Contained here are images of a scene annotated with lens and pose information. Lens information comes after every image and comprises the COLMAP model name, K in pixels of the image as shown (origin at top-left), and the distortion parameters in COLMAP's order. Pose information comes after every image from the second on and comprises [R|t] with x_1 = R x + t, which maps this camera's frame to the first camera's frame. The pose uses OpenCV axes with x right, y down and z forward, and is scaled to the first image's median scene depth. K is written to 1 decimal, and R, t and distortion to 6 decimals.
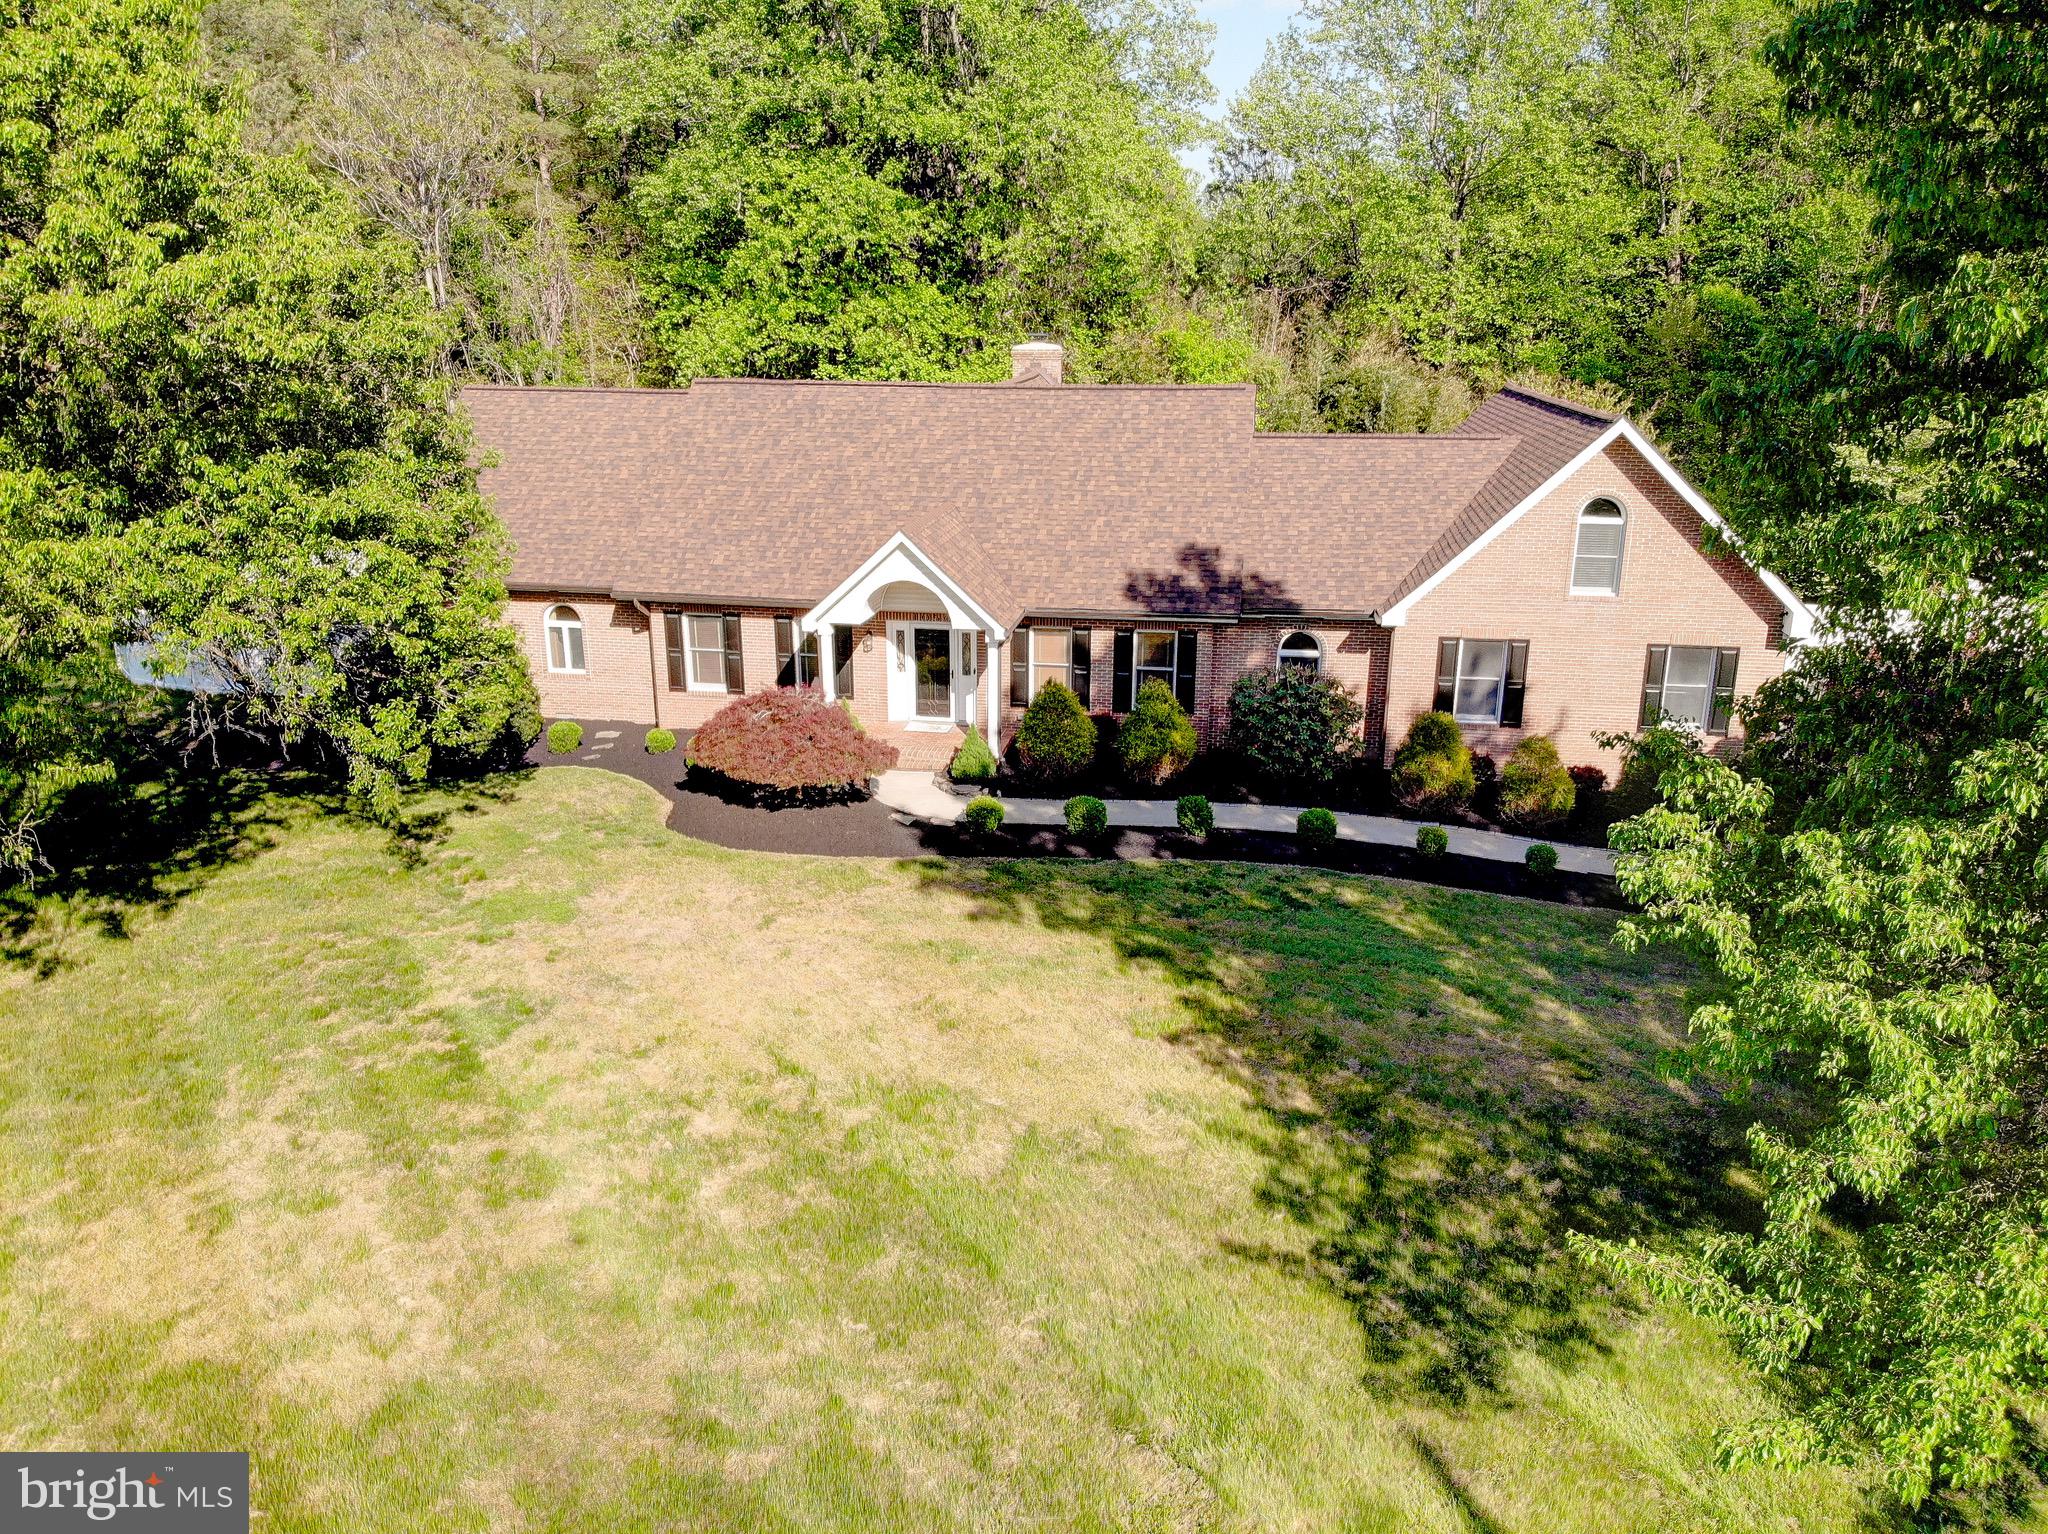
lens RADIAL K [[1499.9, 0, 1022.6], [0, 1499.9, 783.5], [0, 0, 1]] dist [0.058411, -0.165202]
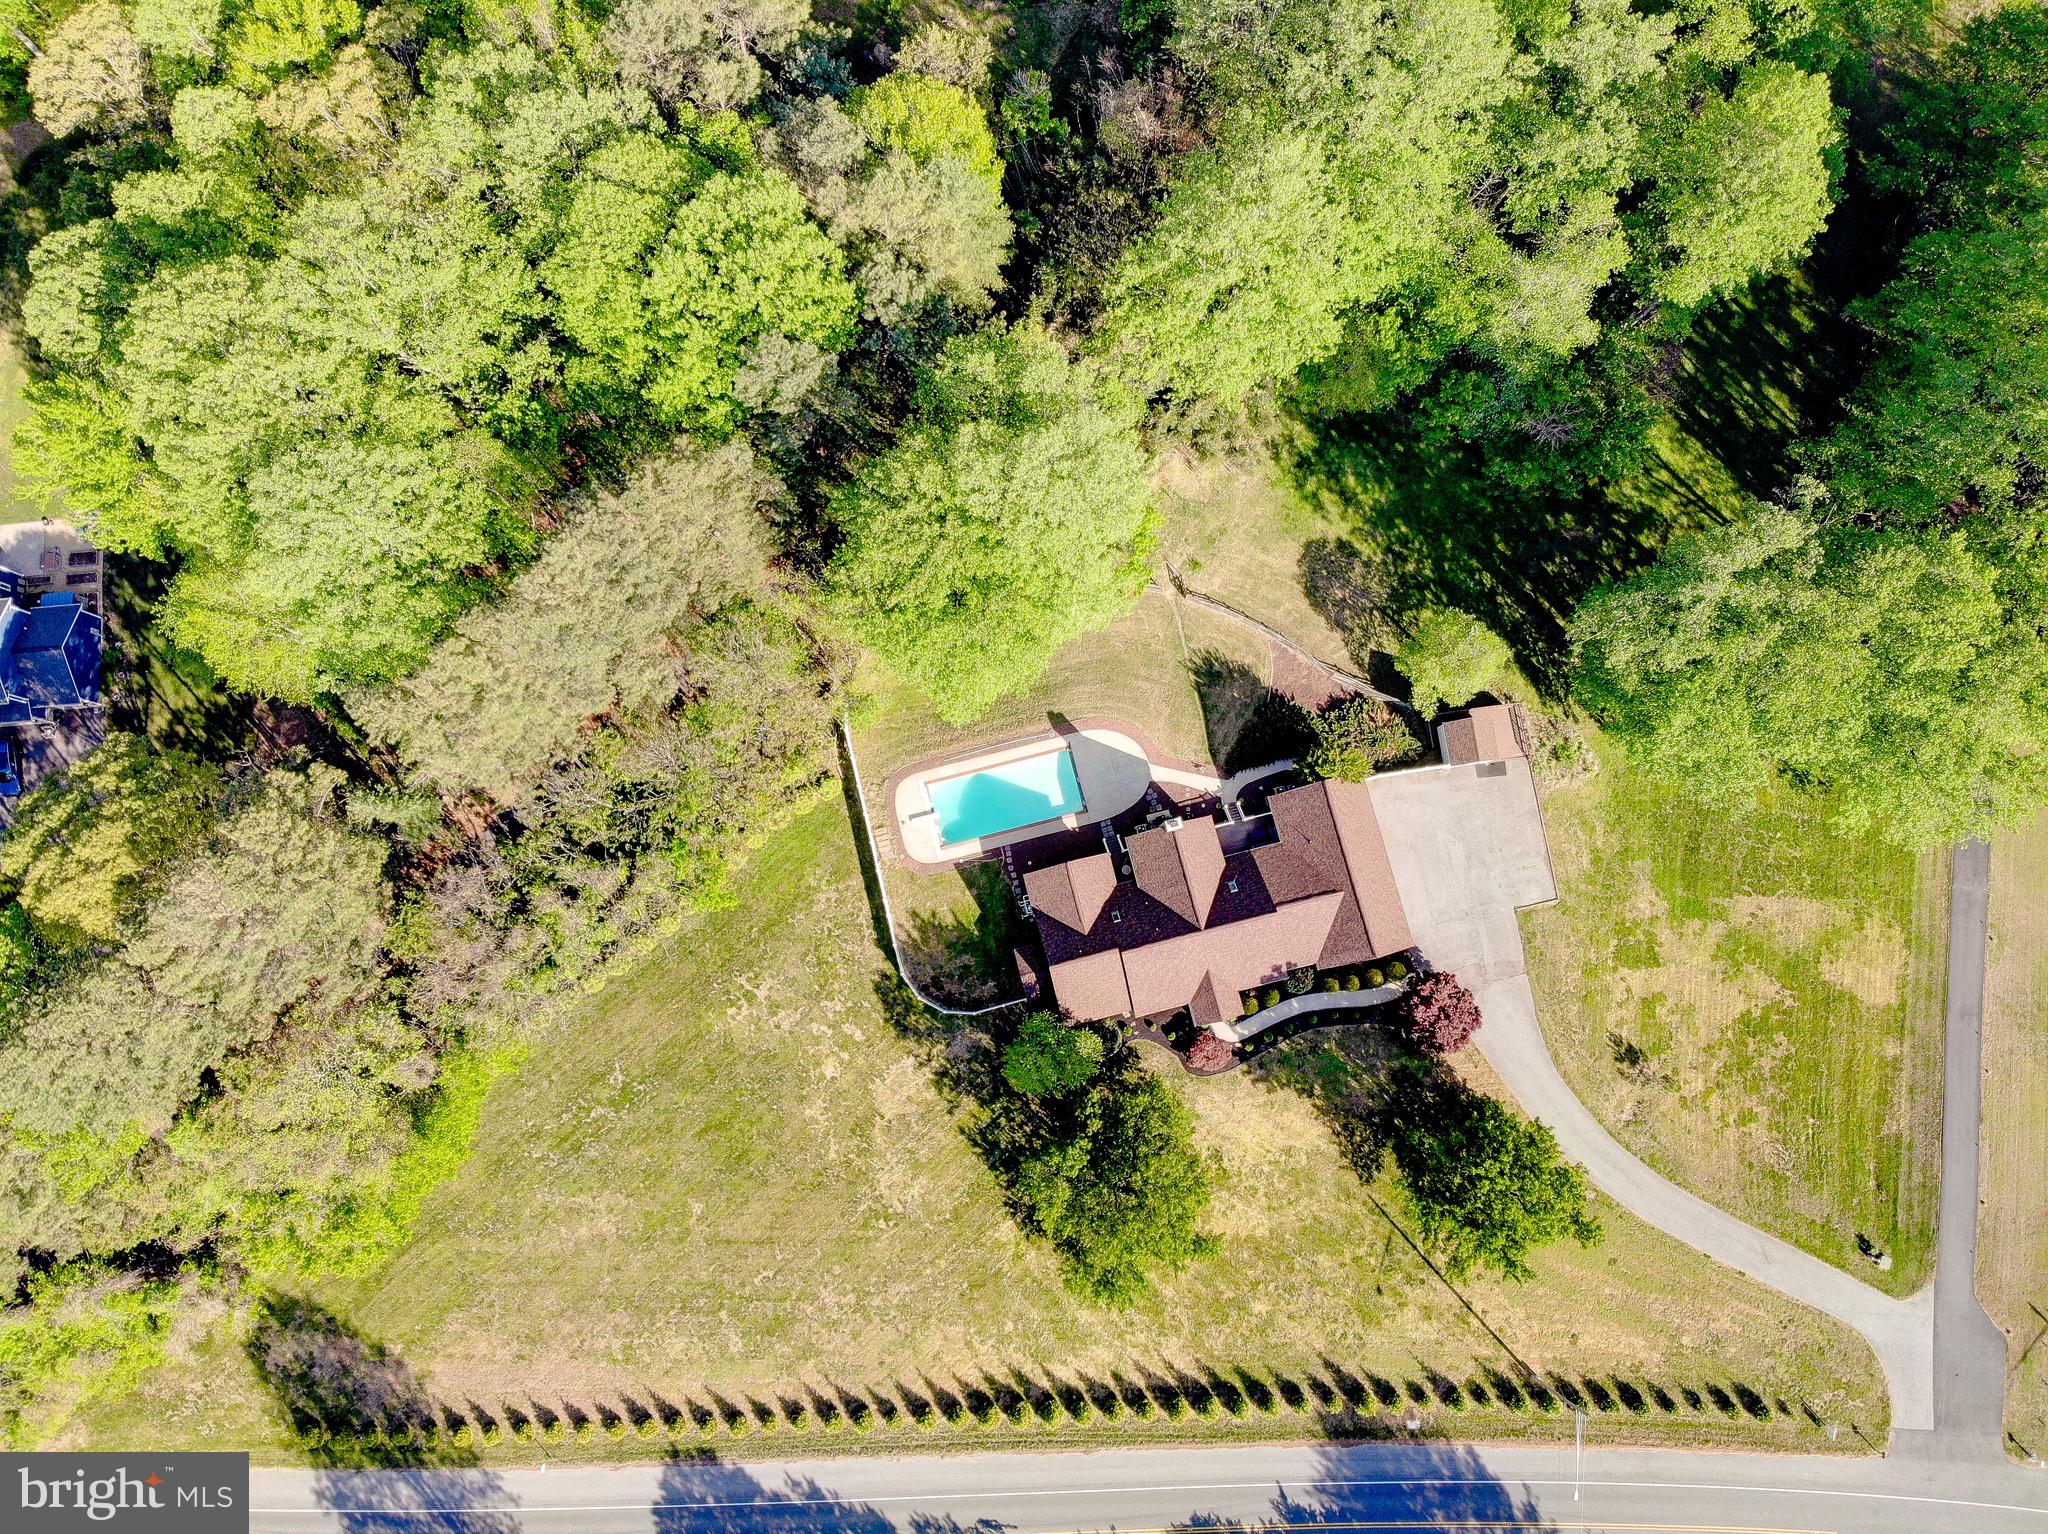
lens RADIAL K [[1499.9, 0, 1015.8], [0, 1499.9, 767.1], [0, 0, 1]] dist [0.058411, -0.165202]
pose [[0.916195, -0.397992, 0.046784, -0.536428], [0.119659, 0.383127, 0.915912, -4.439878], [-0.382450, -0.833557, 0.398642, 0.107735]]
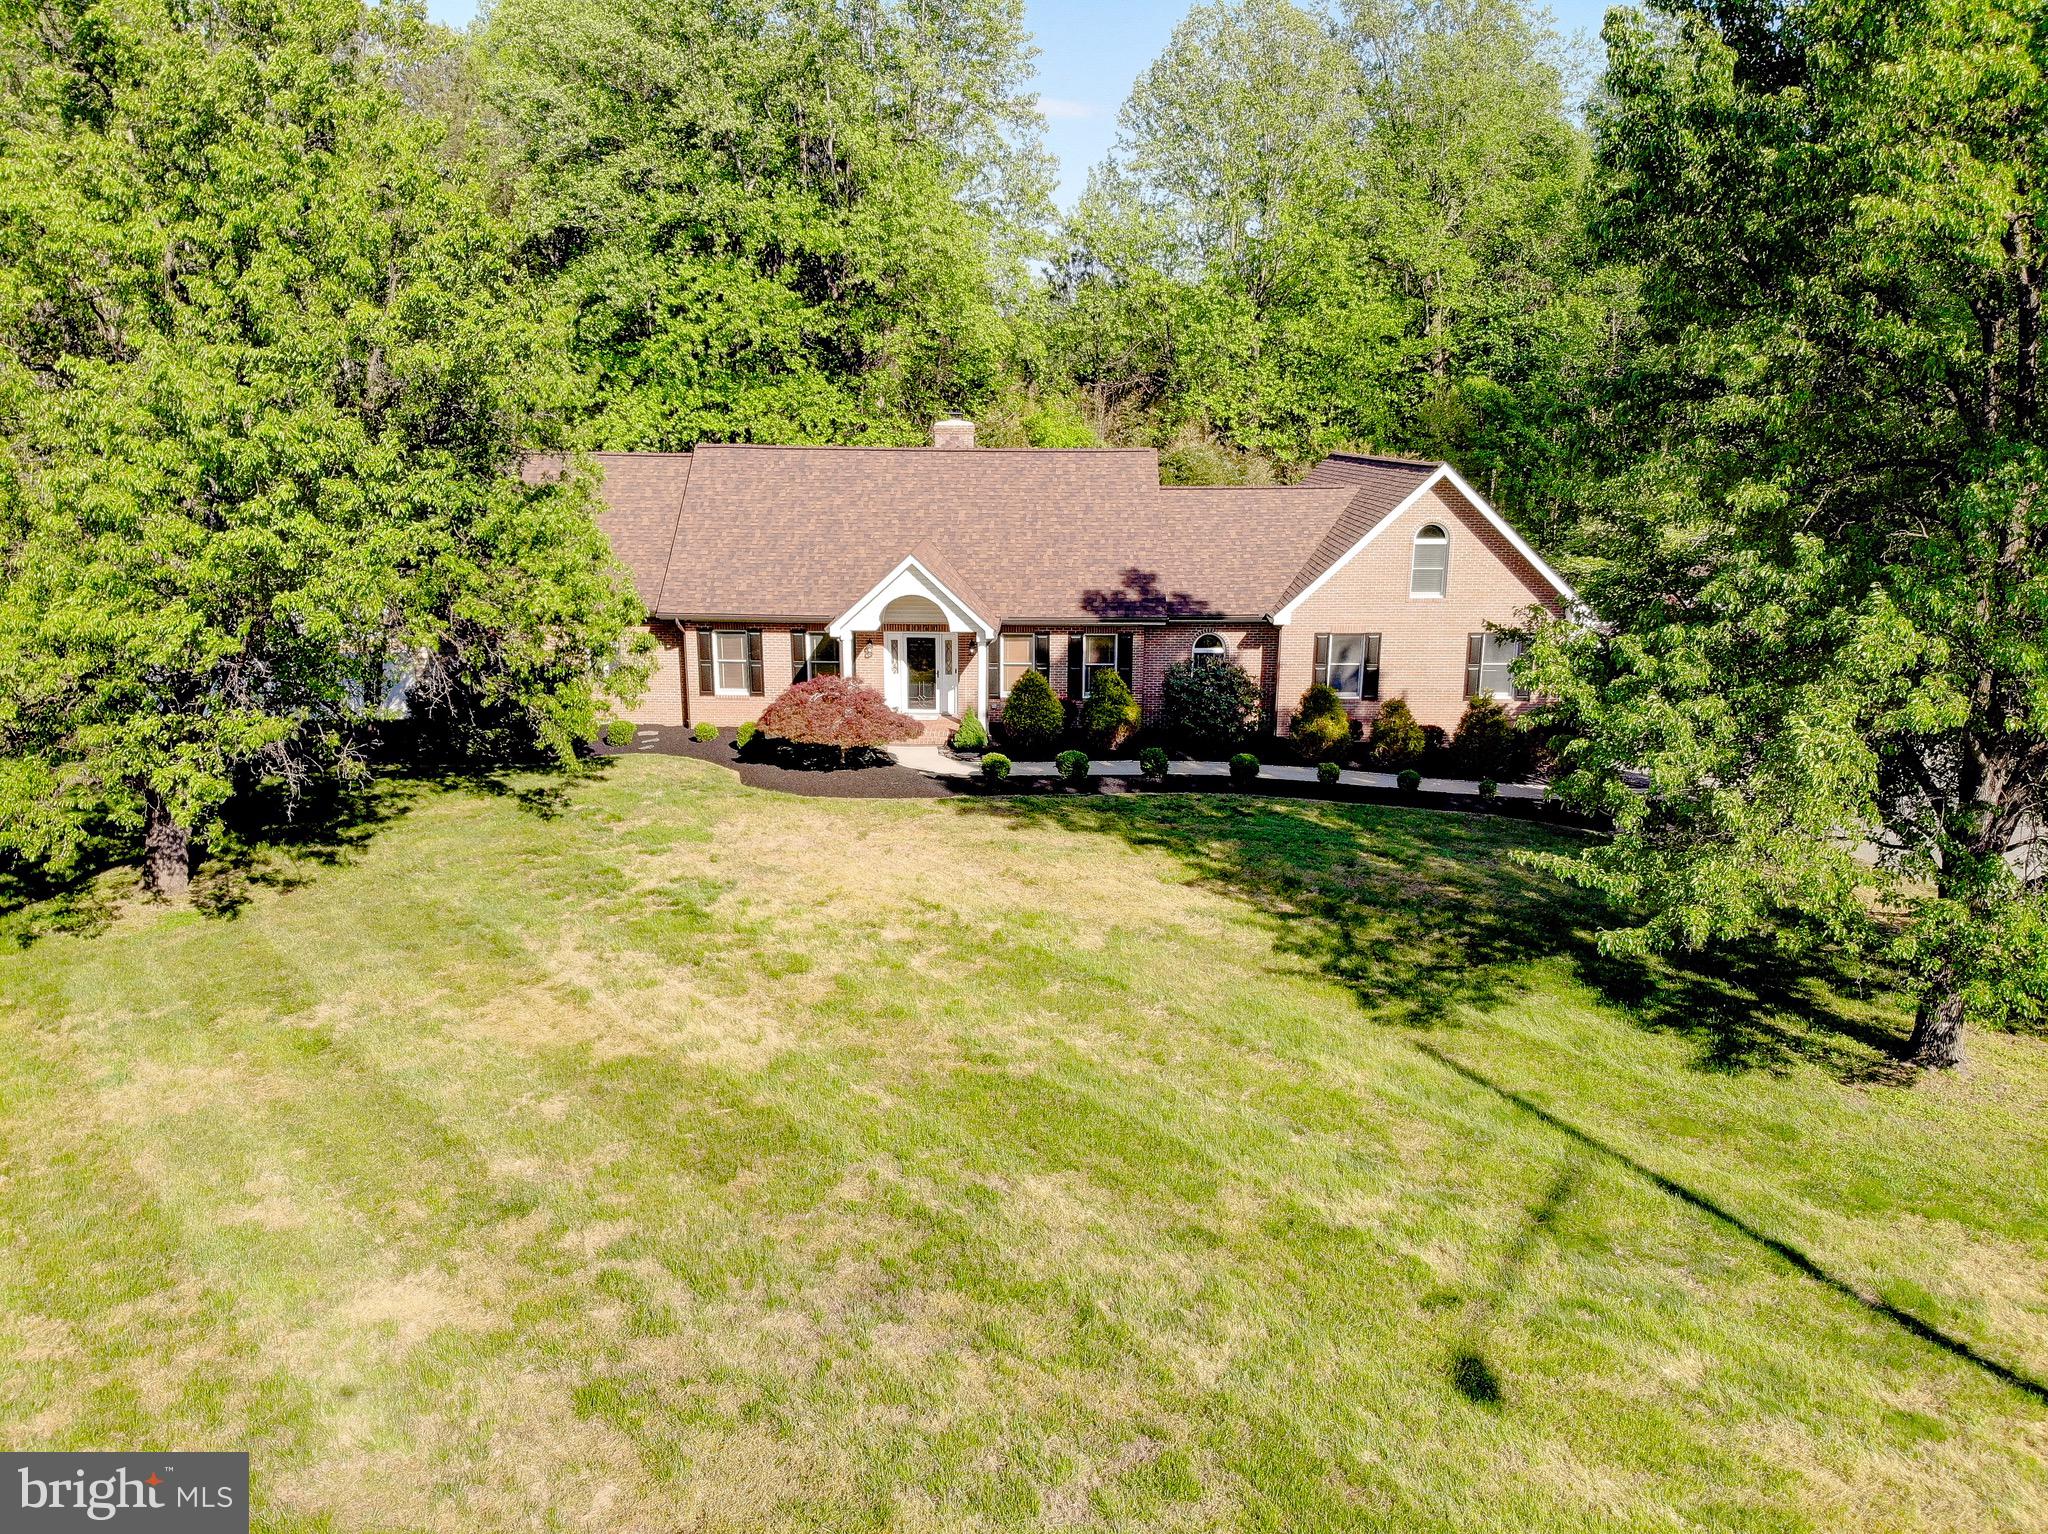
lens RADIAL K [[1499.9, 0, 1017.8], [0, 1499.9, 789.8], [0, 0, 1]] dist [0.058411, -0.165202]
pose [[0.990050, -0.033571, 0.136651, -0.169853], [0.041342, 0.997662, -0.054426, 0.103223], [-0.134504, 0.059534, 0.989123, -0.262036]]
